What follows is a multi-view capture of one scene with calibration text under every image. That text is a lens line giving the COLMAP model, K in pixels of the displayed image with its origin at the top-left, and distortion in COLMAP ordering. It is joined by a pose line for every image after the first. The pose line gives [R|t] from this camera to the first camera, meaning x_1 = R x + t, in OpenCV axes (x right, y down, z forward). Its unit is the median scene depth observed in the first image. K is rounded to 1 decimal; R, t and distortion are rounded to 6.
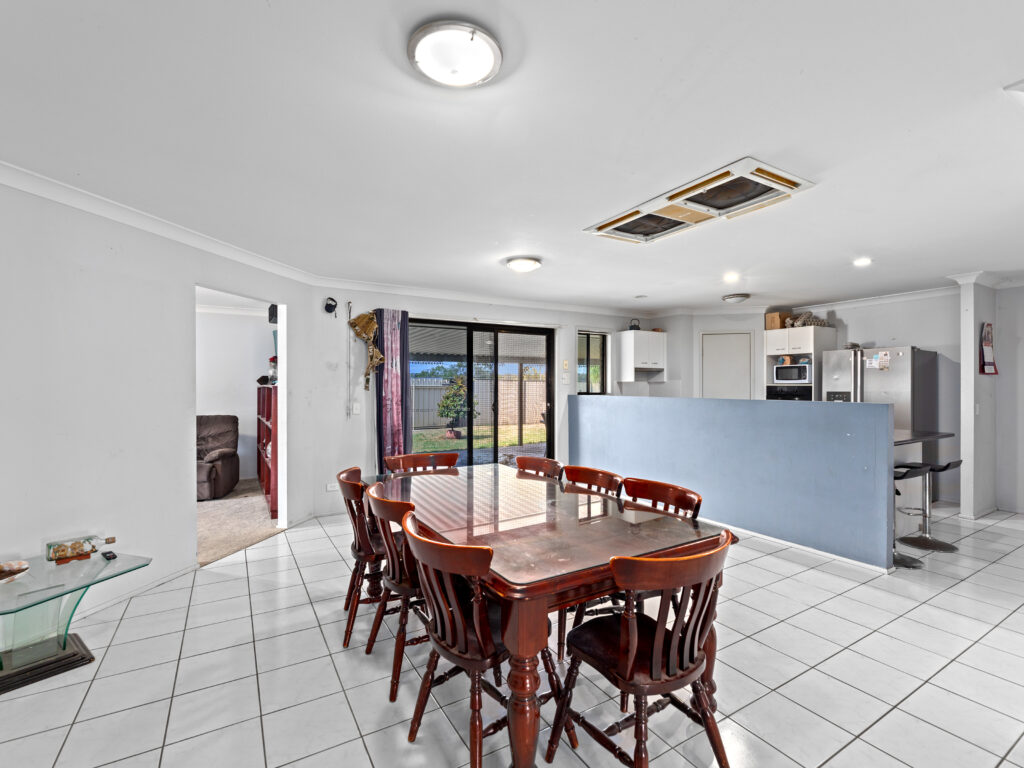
lens RADIAL K [[471.7, 0, 511.3], [0, 471.7, 385.9], [0, 0, 1]] dist [-0.000698, -0.000012]
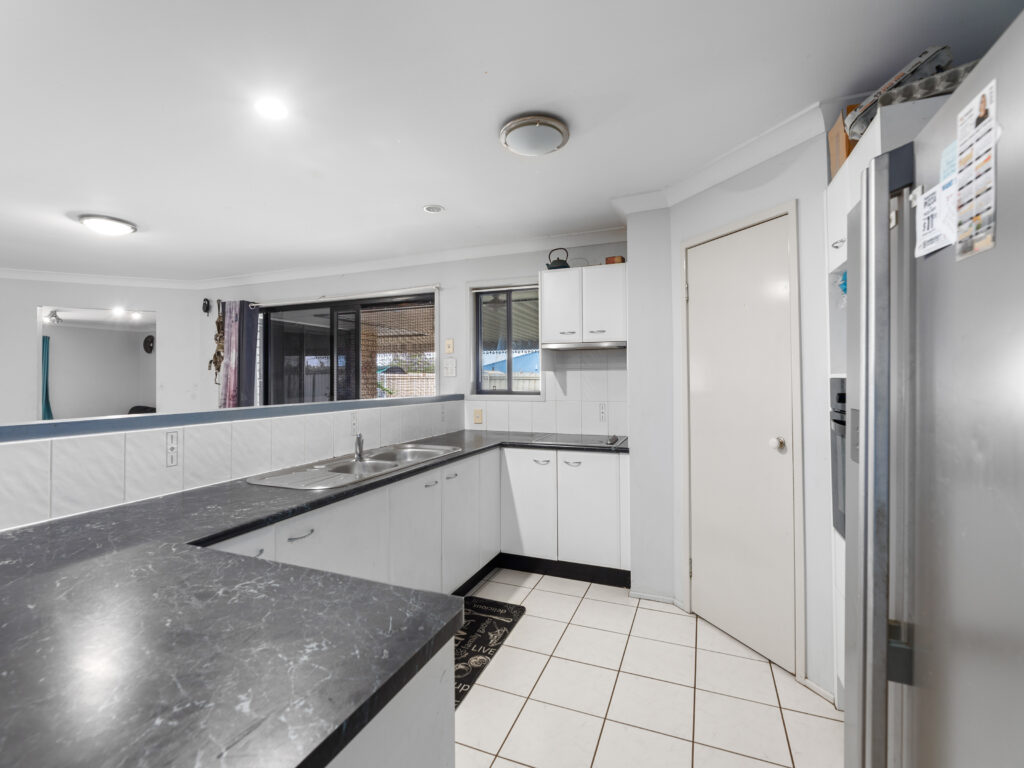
lens RADIAL K [[472.2, 0, 510.7], [0, 472.2, 379.3], [0, 0, 1]] dist [0.002534, 0.000131]
pose [[0.600133, 0.001676, -0.799898, 0.635026], [0.002781, 0.999987, 0.004181, -0.003319], [0.799895, -0.004734, 0.600121, 0.653890]]
